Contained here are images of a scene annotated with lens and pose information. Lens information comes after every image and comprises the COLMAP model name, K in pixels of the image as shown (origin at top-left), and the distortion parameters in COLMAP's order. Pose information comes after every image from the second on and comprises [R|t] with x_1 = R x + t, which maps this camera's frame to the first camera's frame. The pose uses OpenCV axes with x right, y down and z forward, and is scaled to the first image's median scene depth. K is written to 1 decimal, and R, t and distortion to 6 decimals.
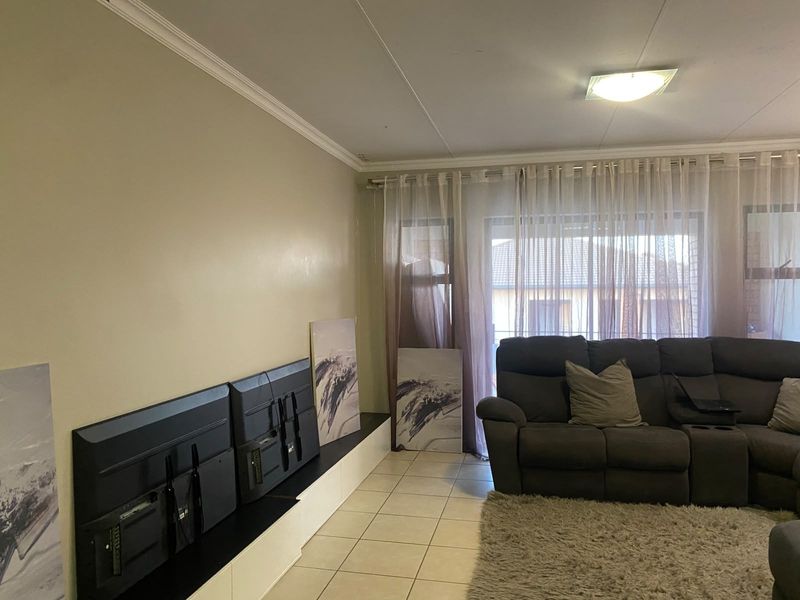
lens RADIAL K [[619.2, 0, 395.2], [0, 619.2, 289.8], [0, 0, 1]] dist [0.114129, -0.131849]
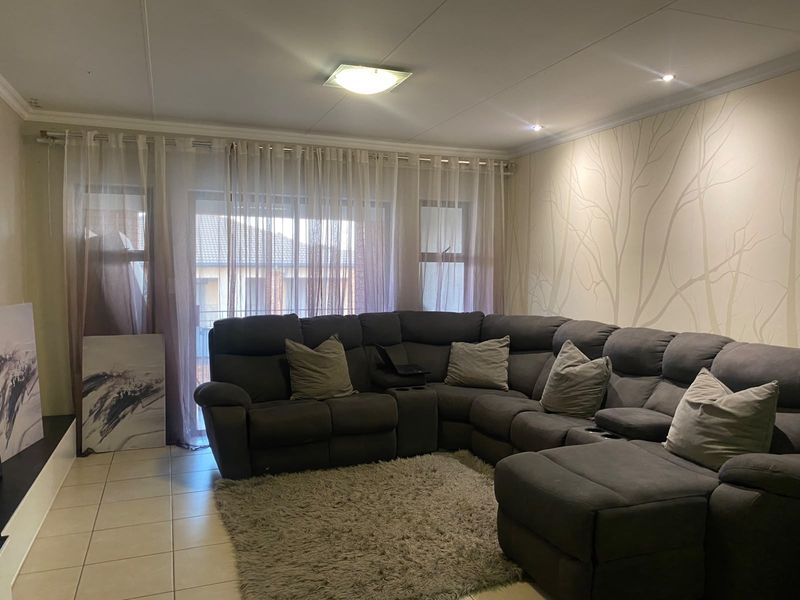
lens RADIAL K [[616.5, 0, 399.8], [0, 616.5, 284.9], [0, 0, 1]] dist [0.122893, -0.128037]
pose [[0.836830, -0.006265, 0.547427, -0.120072], [-0.008762, 0.999653, 0.024834, -0.001358], [-0.547393, -0.025578, 0.836485, 0.052496]]
